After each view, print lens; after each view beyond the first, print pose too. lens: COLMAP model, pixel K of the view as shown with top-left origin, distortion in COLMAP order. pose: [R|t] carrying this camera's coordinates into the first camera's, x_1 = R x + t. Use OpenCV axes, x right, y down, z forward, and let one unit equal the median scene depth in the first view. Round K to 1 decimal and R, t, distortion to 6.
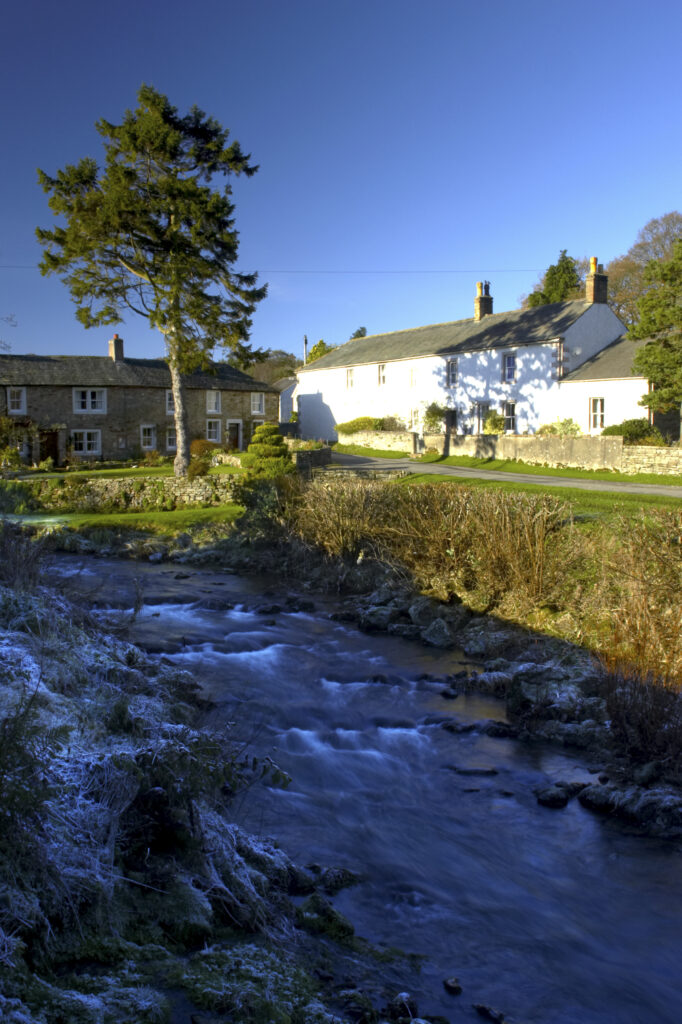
lens RADIAL K [[959.8, 0, 342.6], [0, 959.8, 514.2], [0, 0, 1]] dist [-0.087517, 0.000000]
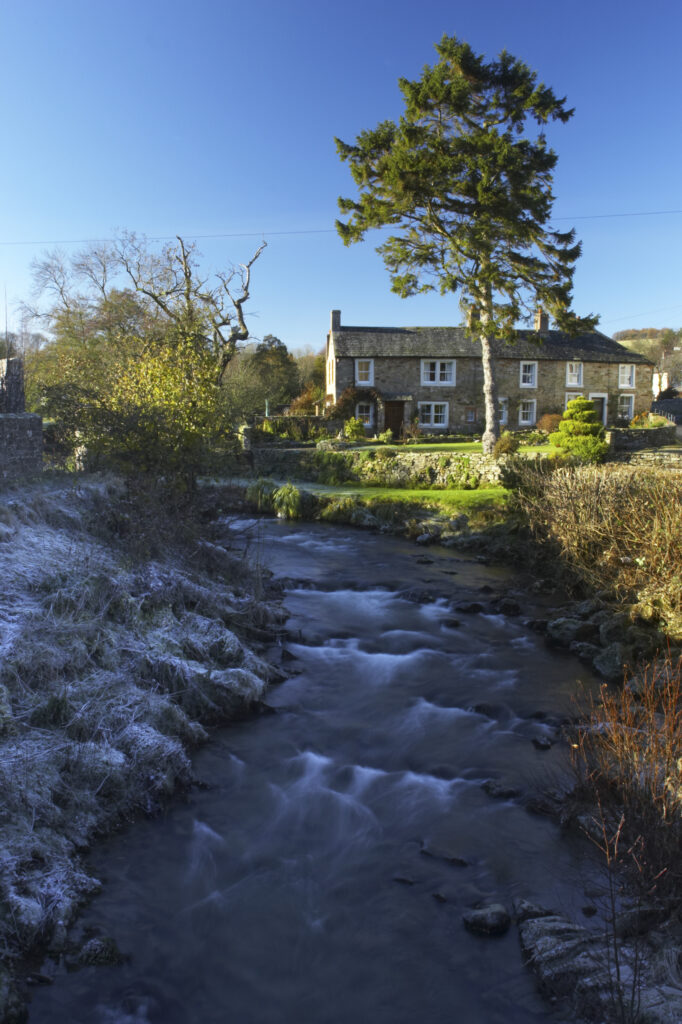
lens RADIAL K [[959.8, 0, 340.5], [0, 959.8, 514.0], [0, 0, 1]] dist [-0.087517, 0.000000]
pose [[0.880869, 0.062423, -0.469226, 0.149956], [-0.049221, 0.997972, 0.040362, -0.011183], [0.470794, -0.012458, 0.882155, 0.106251]]
